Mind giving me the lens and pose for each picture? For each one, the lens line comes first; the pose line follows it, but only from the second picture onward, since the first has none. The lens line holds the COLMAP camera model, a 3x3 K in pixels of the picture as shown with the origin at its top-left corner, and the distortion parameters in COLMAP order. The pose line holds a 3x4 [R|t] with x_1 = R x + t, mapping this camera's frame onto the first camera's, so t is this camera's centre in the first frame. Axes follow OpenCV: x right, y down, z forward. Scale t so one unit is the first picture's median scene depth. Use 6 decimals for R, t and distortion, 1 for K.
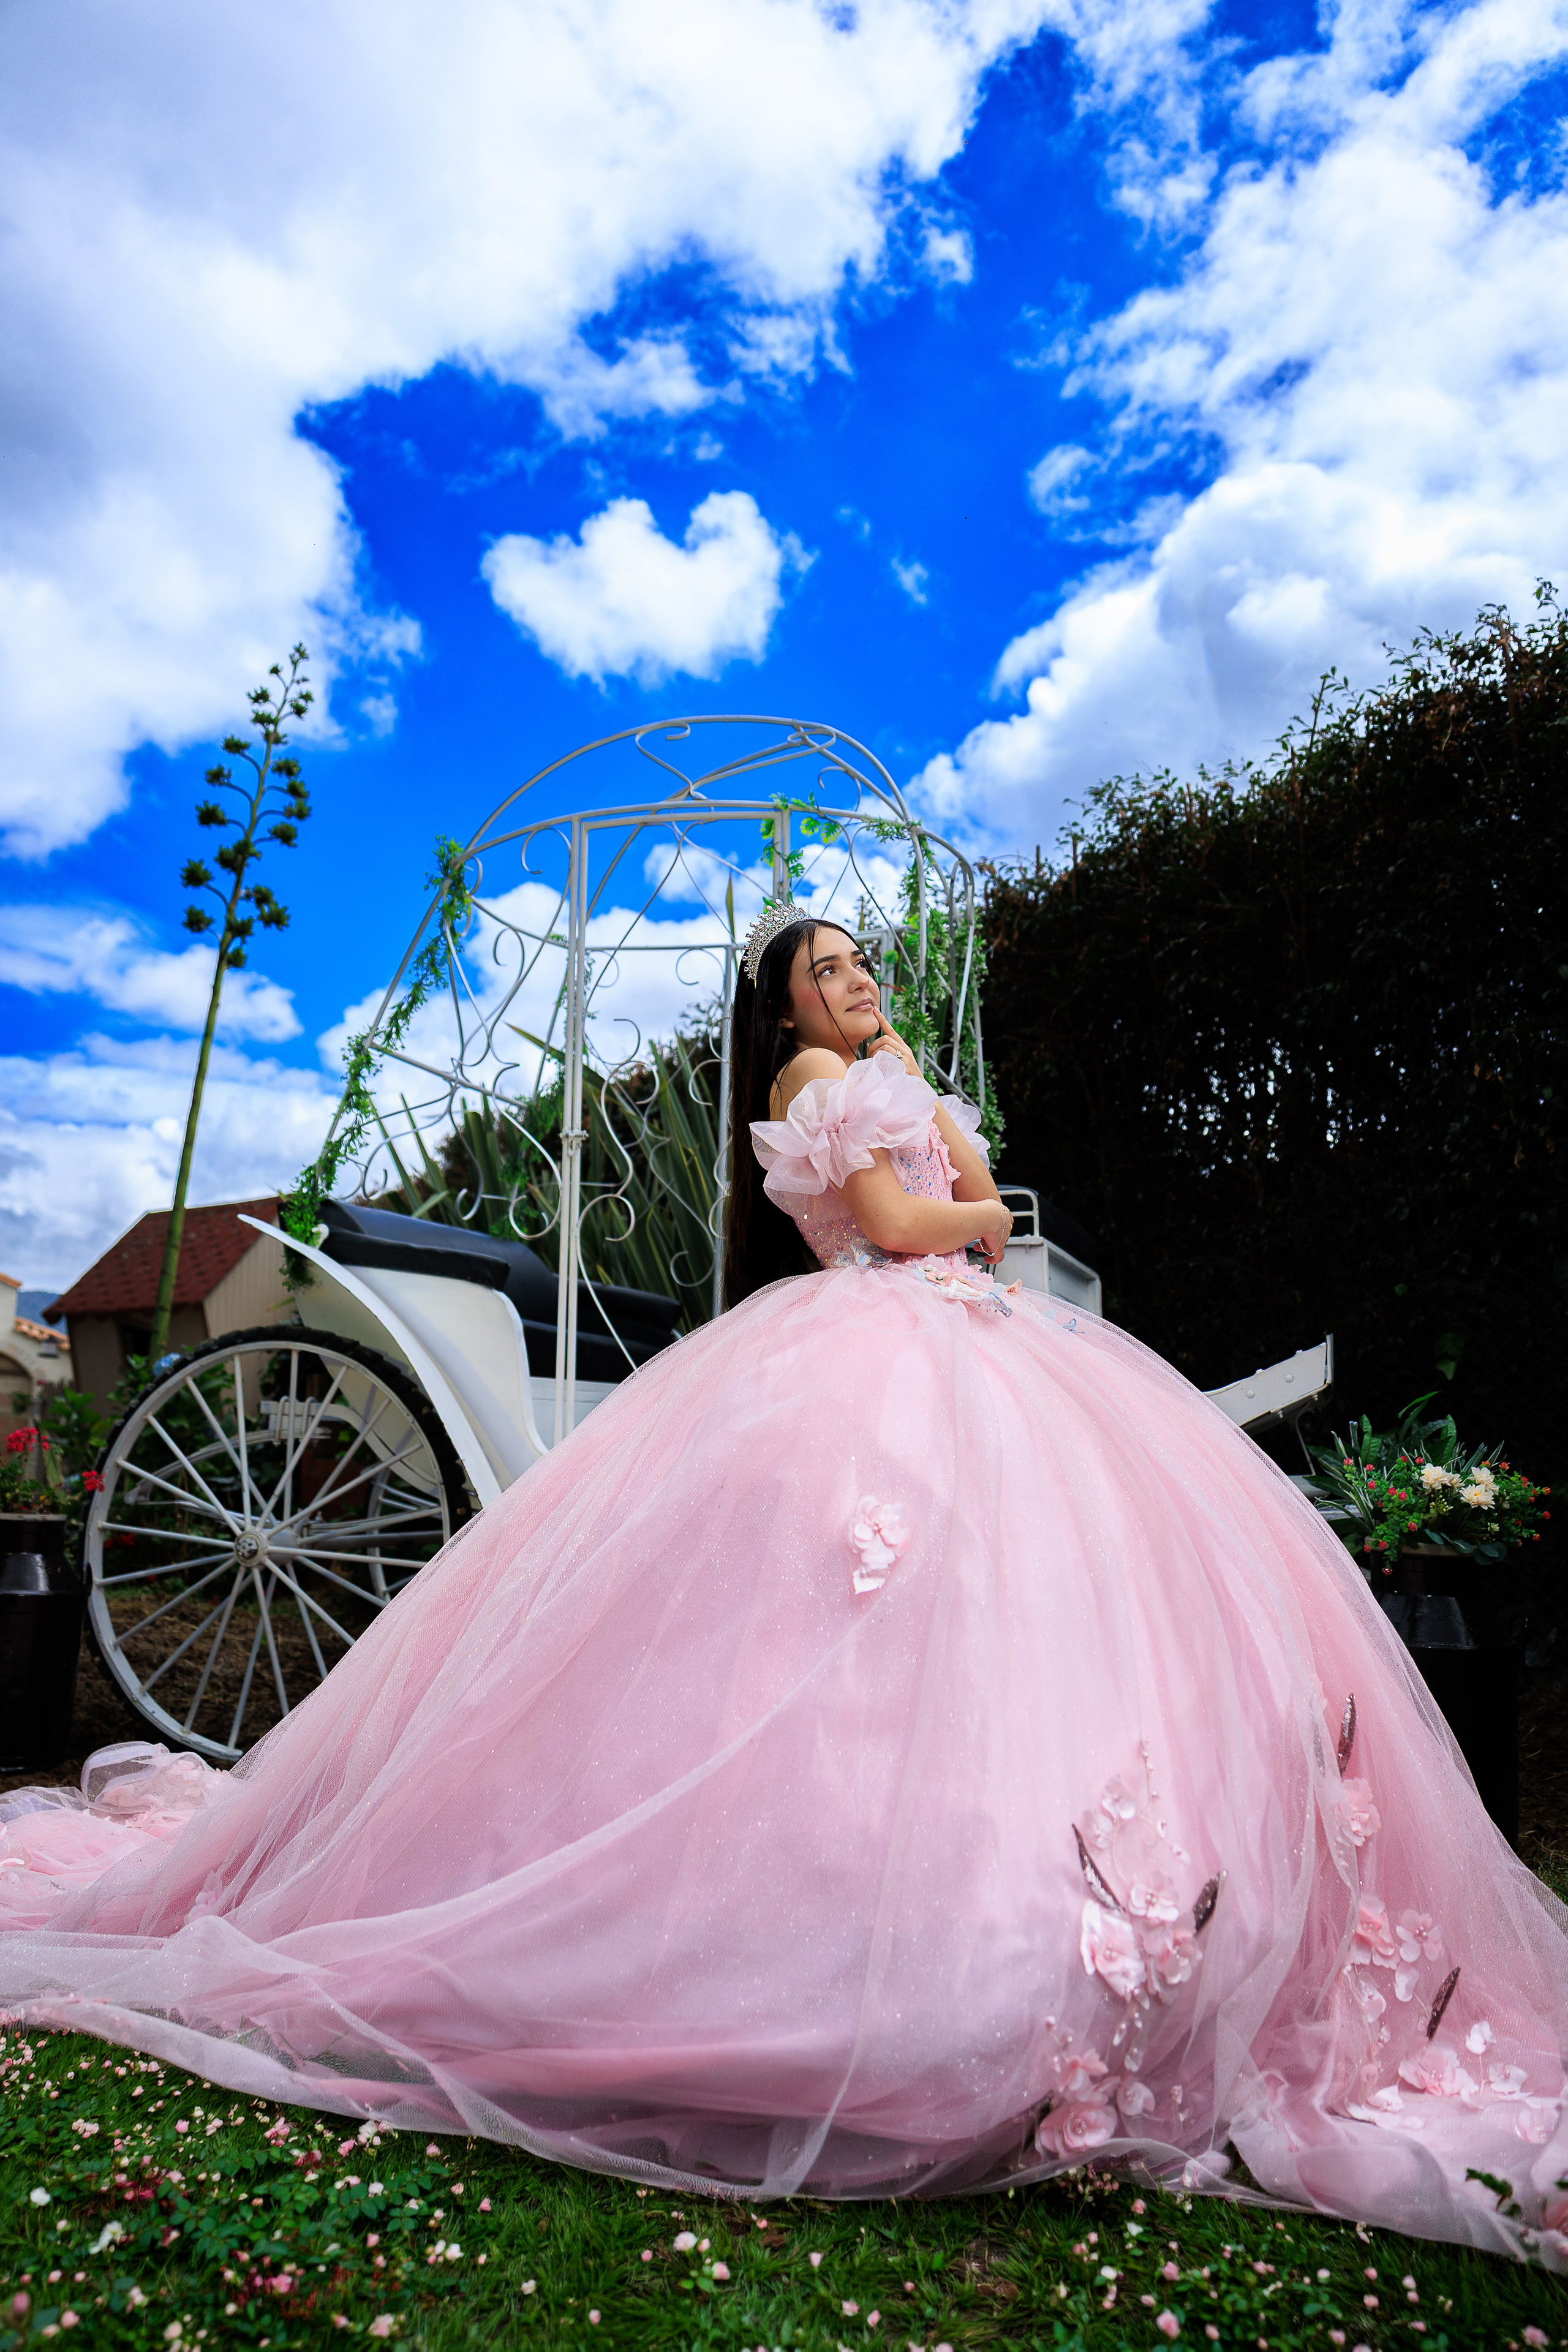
lens RADIAL K [[1784.2, 0, 784.0], [0, 1784.2, 1176.0], [0, 0, 1]] dist [0.038937, -0.000048]
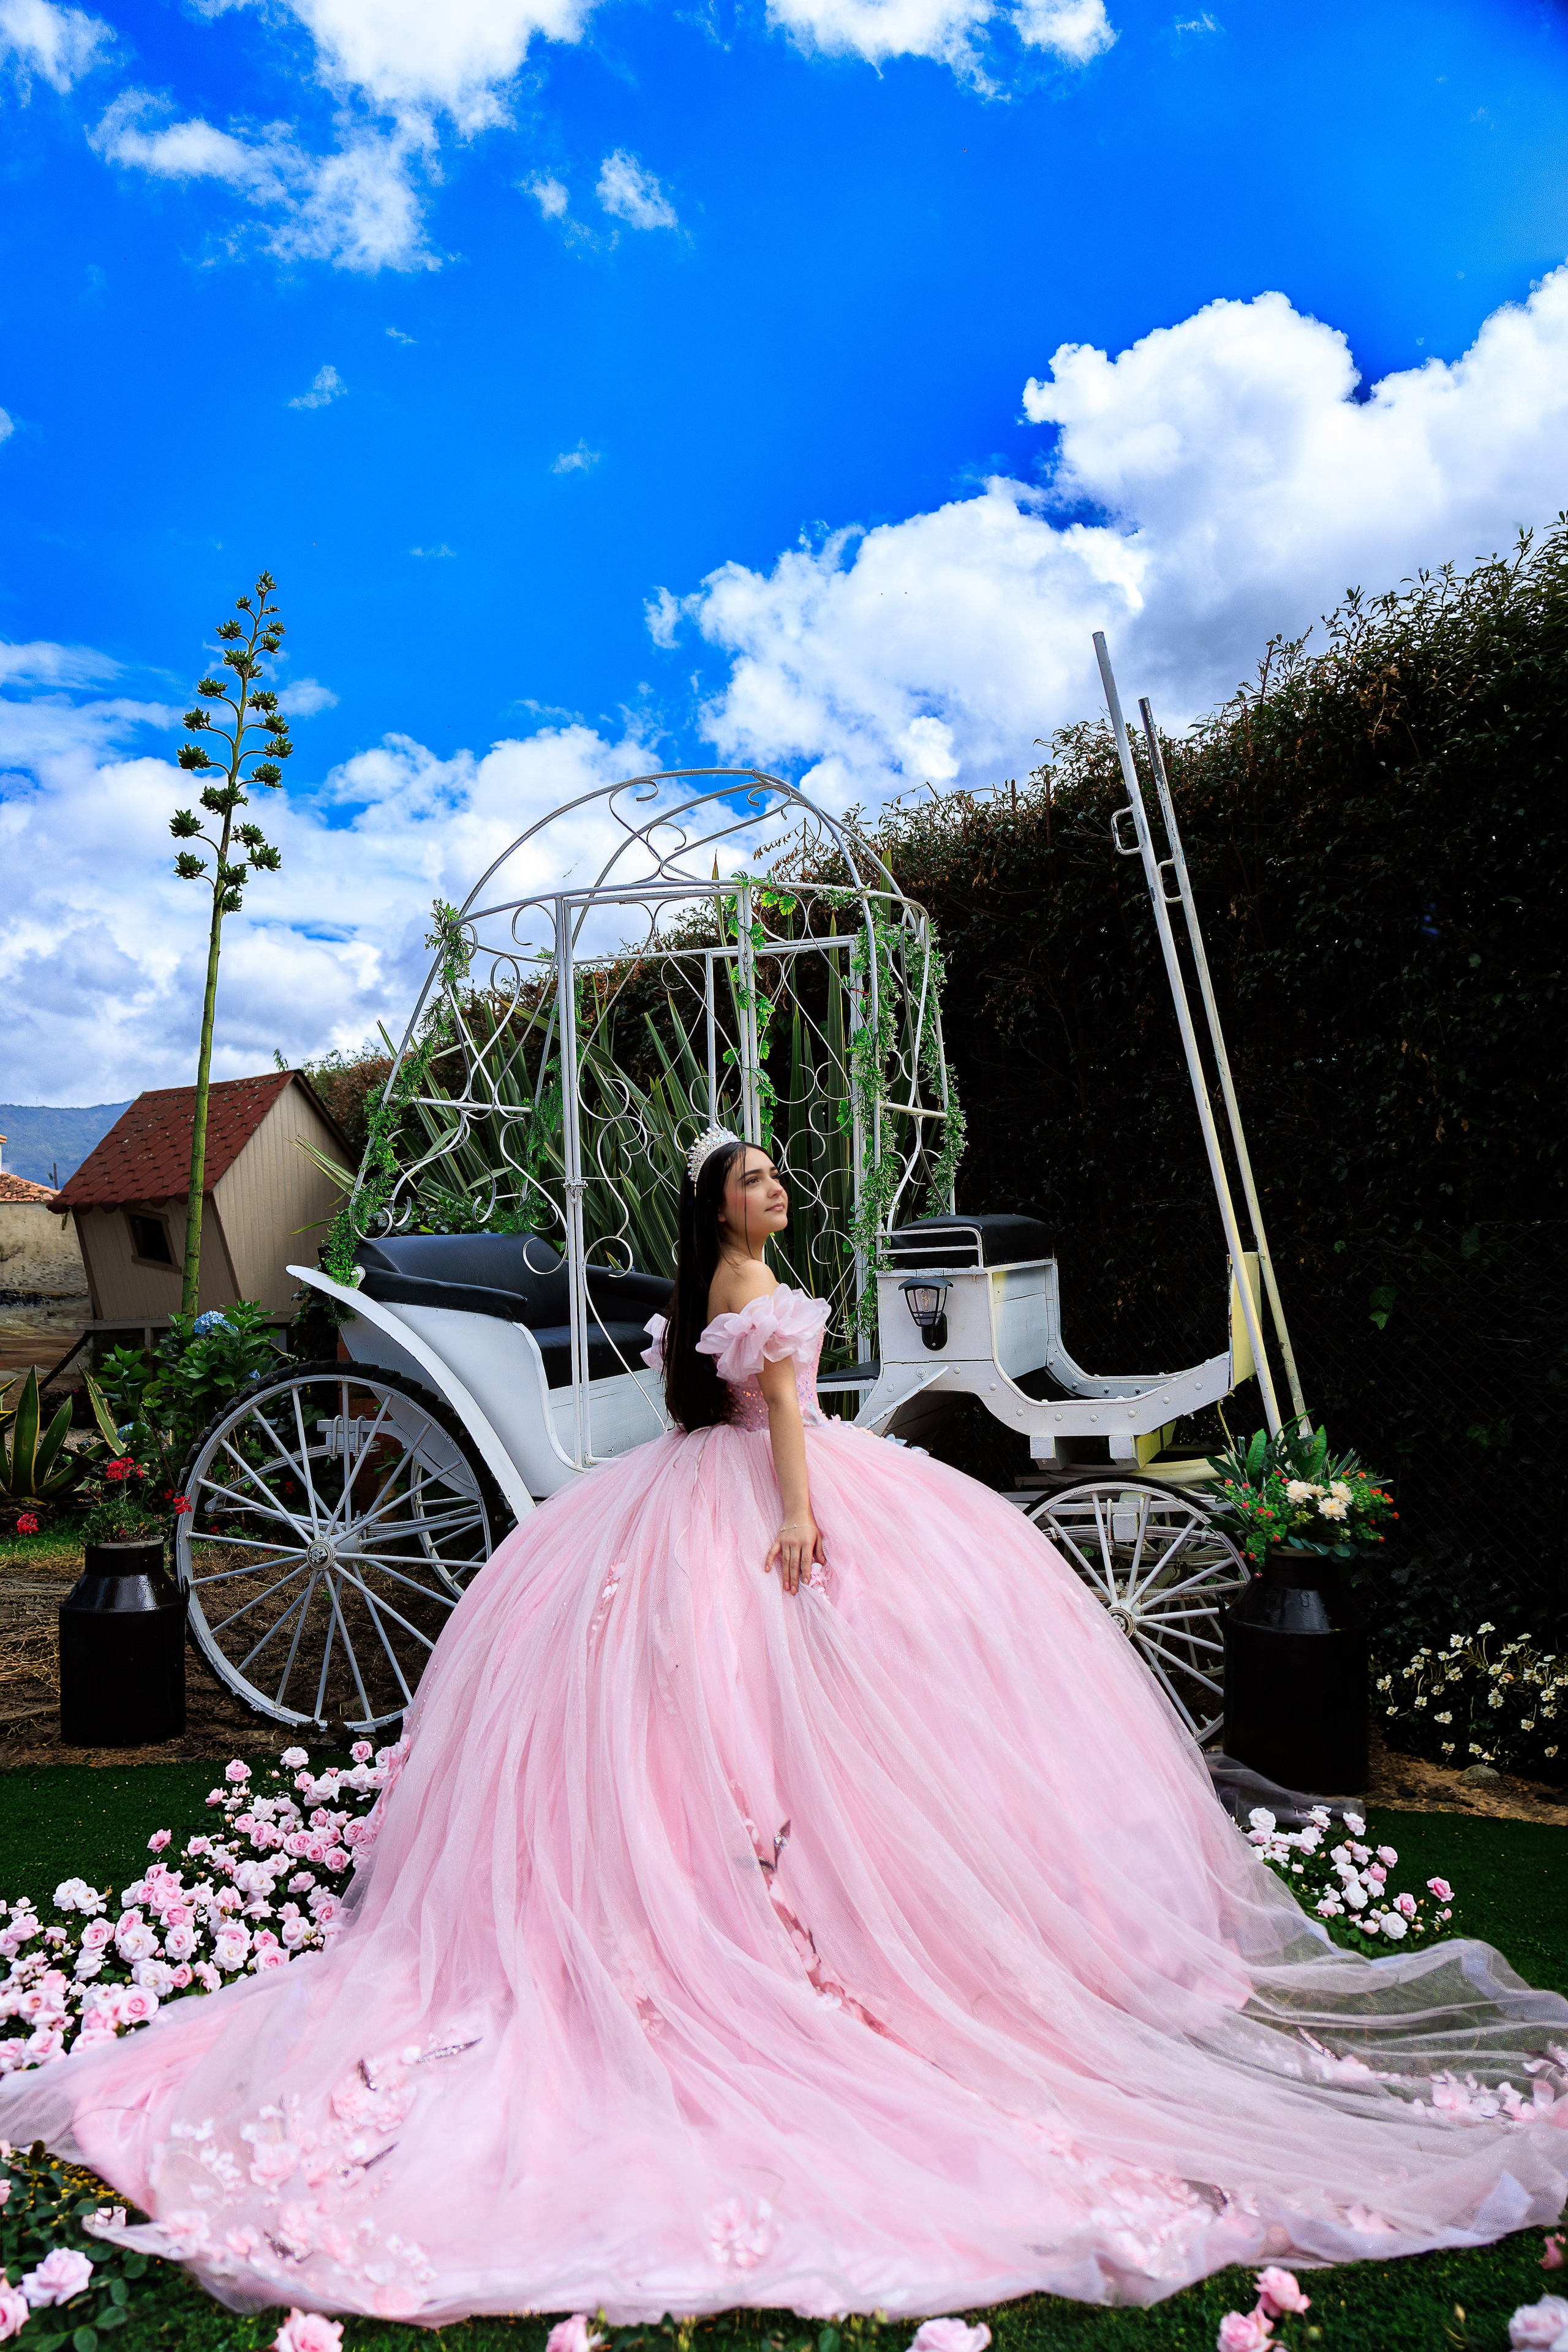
lens RADIAL K [[1973.3, 0, 784.0], [0, 1973.3, 1176.0], [0, 0, 1]] dist [0.062918, -0.003666]
pose [[0.998541, -0.049374, -0.021846, 0.040221], [0.051680, 0.991179, 0.122035, -0.166202], [0.015628, -0.122986, 0.992285, -0.228455]]
